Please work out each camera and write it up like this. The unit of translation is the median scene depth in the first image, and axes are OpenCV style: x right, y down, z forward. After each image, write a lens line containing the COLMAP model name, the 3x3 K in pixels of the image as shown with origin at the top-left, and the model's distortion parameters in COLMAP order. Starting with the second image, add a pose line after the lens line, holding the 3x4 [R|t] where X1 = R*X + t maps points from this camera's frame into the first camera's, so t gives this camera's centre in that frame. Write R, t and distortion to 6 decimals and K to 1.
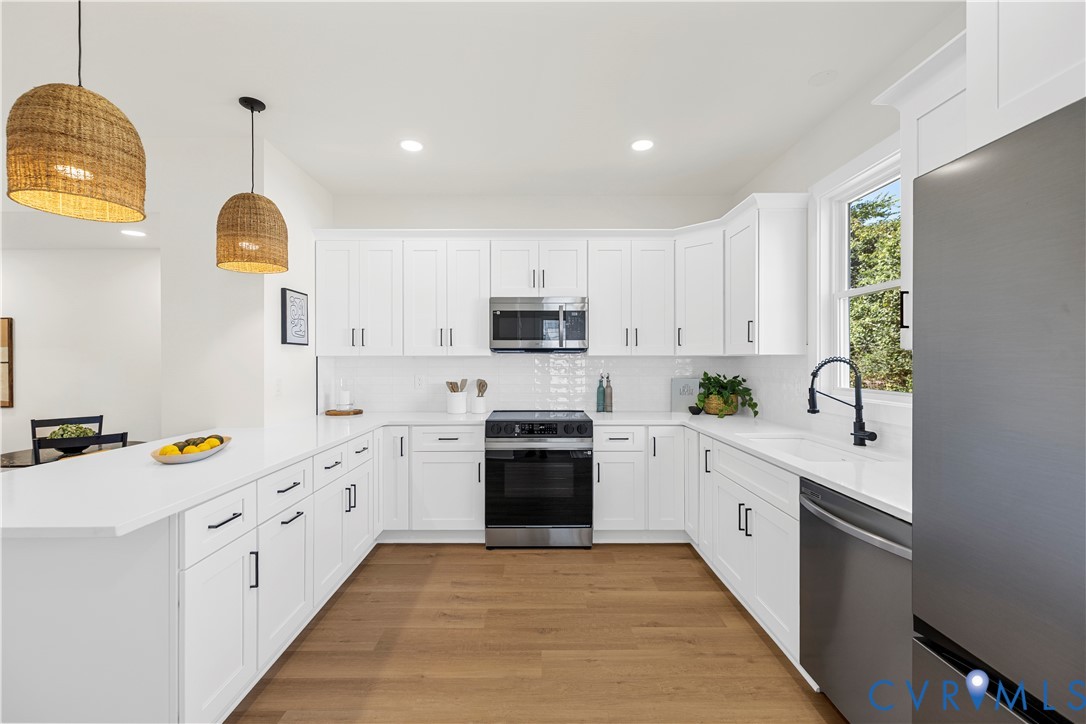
lens RADIAL K [[460.9, 0, 547.8], [0, 460.9, 363.1], [0, 0, 1]] dist [0.003599, -0.001107]
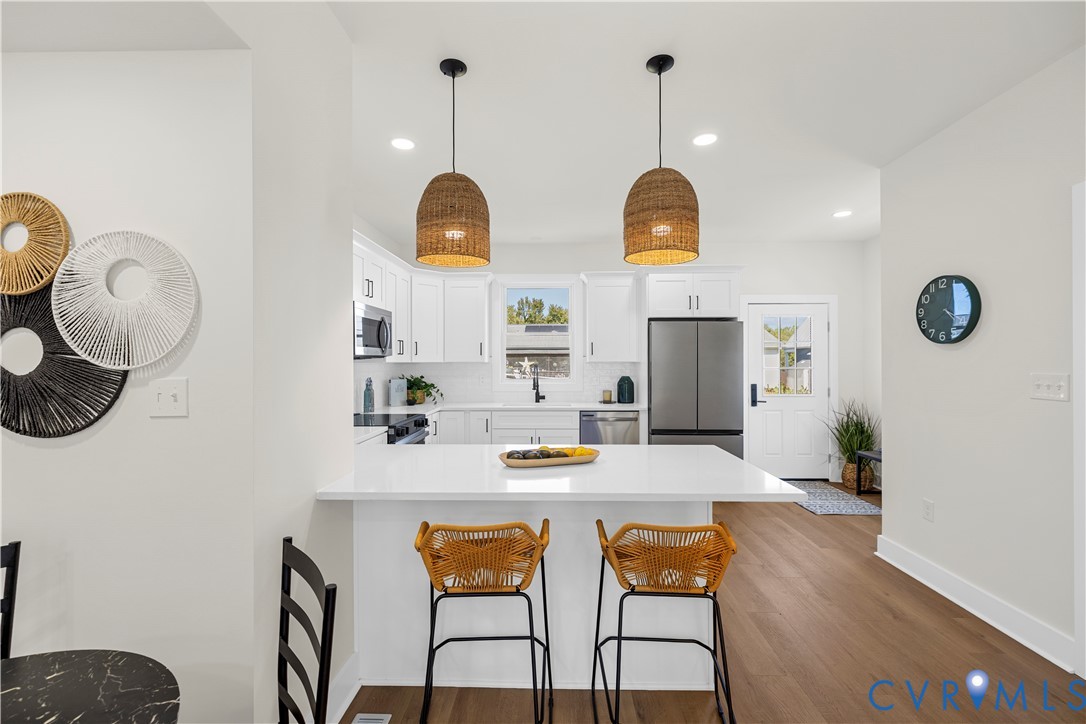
lens RADIAL K [[460.9, 0, 543.0], [0, 460.9, 362.3], [0, 0, 1]] dist [0.003599, -0.001107]
pose [[0.036713, -0.002239, 0.999323, -1.555853], [0.002215, 0.999995, 0.002159, -0.026656], [-0.999323, 0.002134, 0.036718, 0.844609]]
